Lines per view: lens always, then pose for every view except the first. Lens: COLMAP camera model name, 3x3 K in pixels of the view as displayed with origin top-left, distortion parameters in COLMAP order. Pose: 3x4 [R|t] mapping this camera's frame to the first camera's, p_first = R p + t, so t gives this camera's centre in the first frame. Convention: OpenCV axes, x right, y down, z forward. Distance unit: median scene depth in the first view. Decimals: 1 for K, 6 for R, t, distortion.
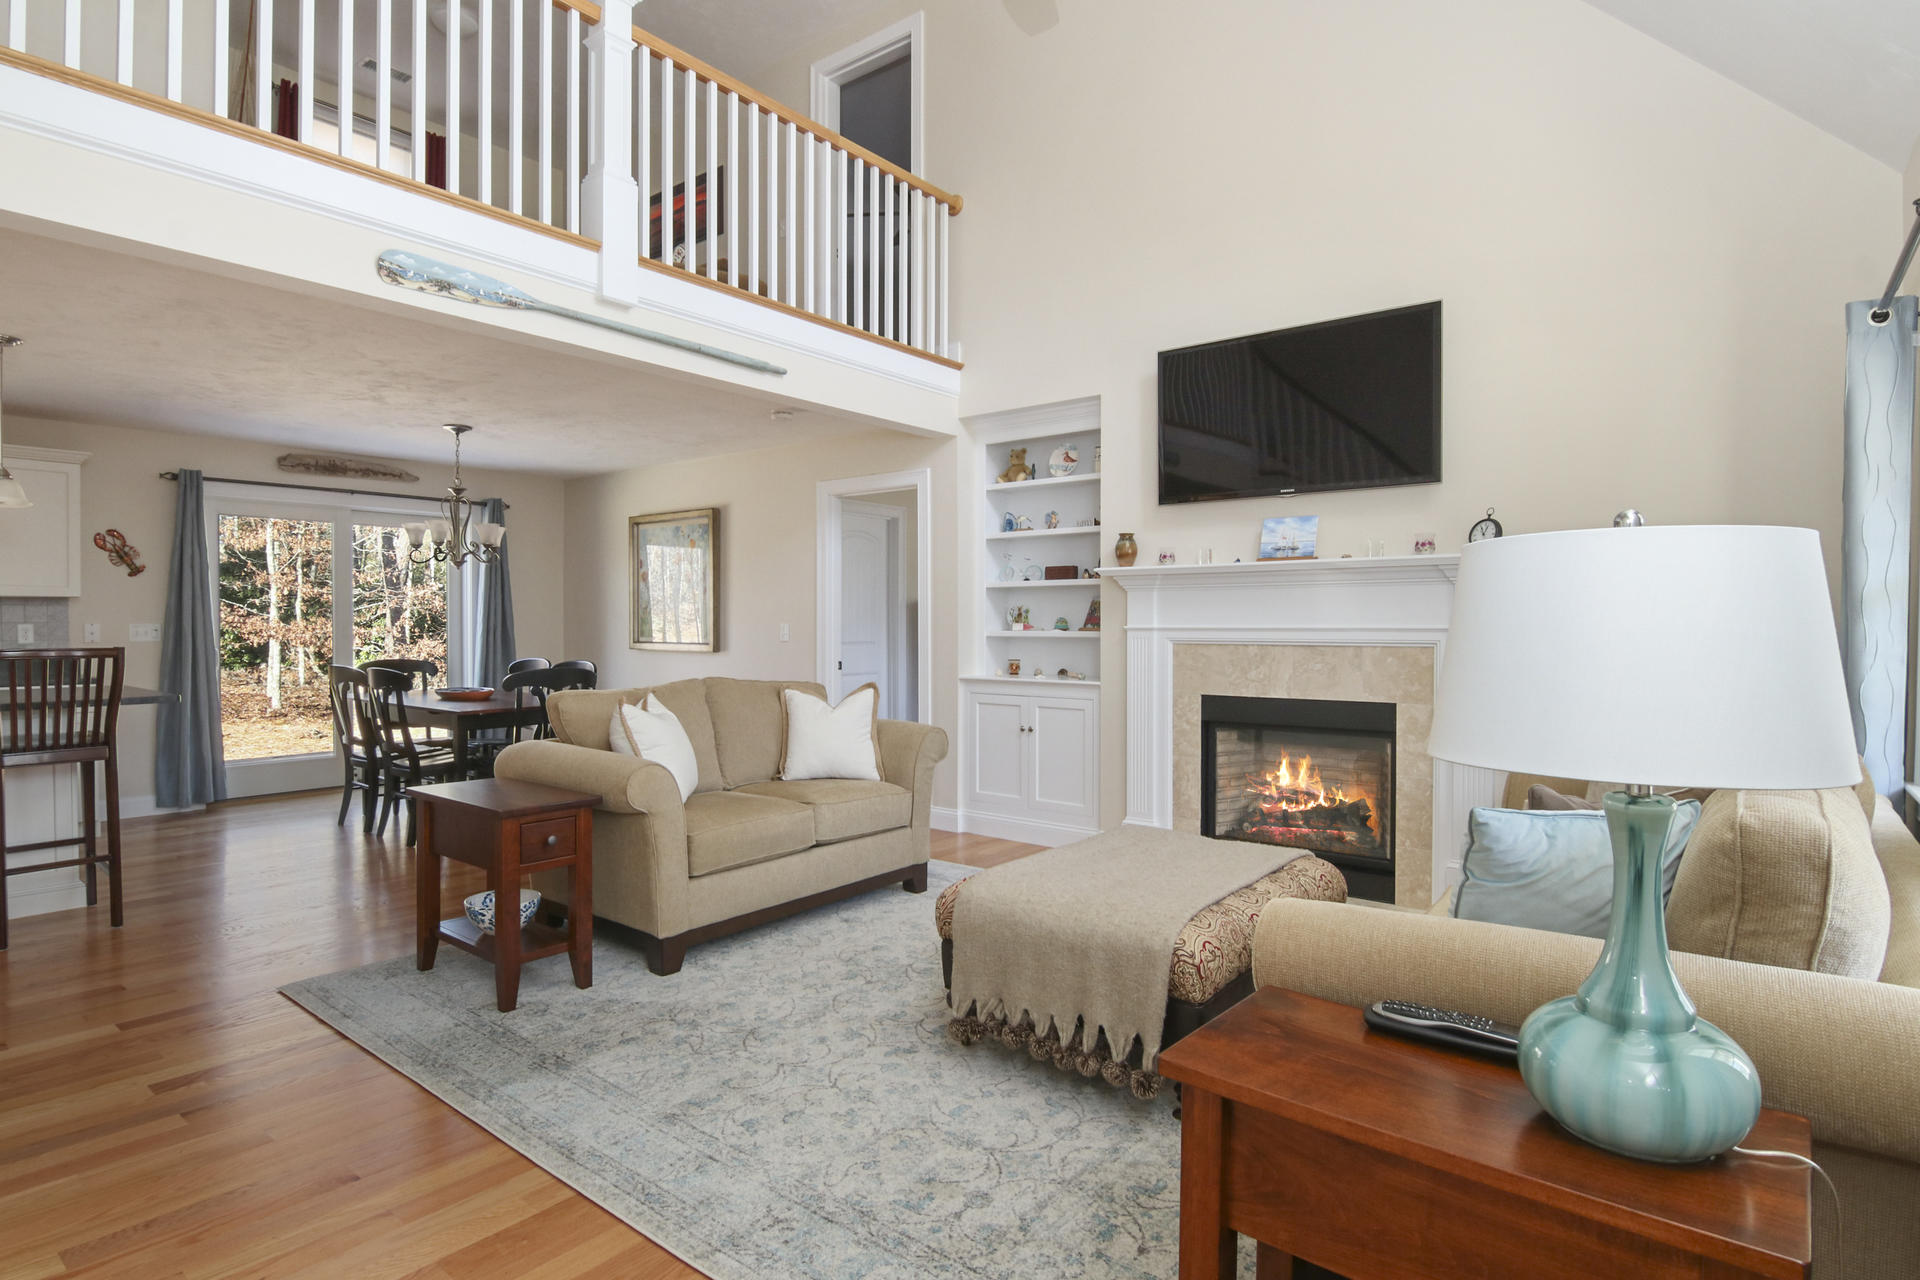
lens RADIAL K [[1000.8, 0, 944.9], [0, 1000.8, 638.6], [0, 0, 1]] dist [0.000543, -0.014195]
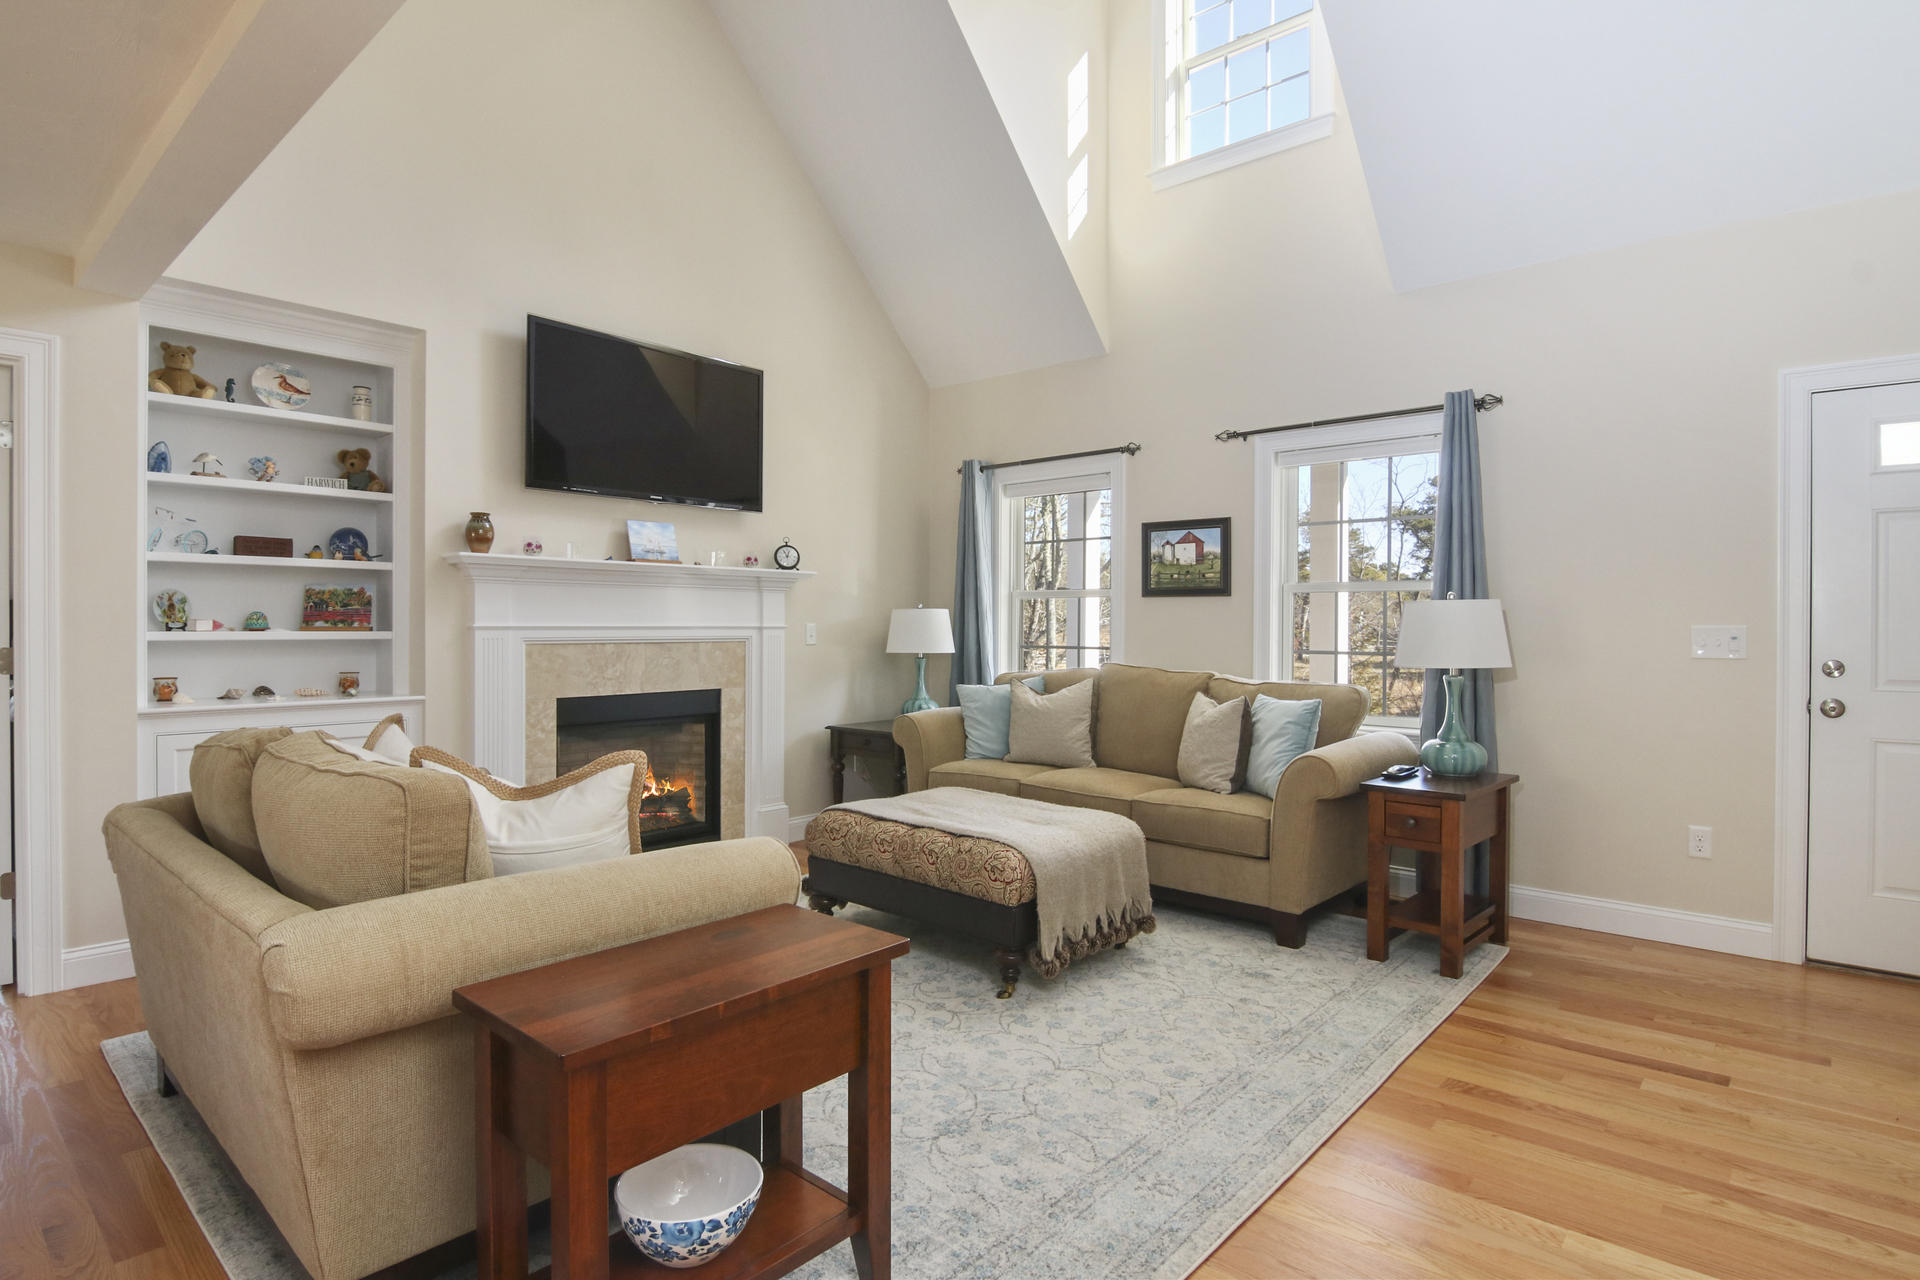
lens RADIAL K [[1000.8, 0, 944.7], [0, 1000.8, 627.7], [0, 0, 1]] dist [0.000543, -0.014195]
pose [[0.046037, -0.006017, 0.998922, -0.673809], [0.008785, 0.999946, 0.005619, -0.011950], [-0.998901, 0.008516, 0.046088, 0.615366]]
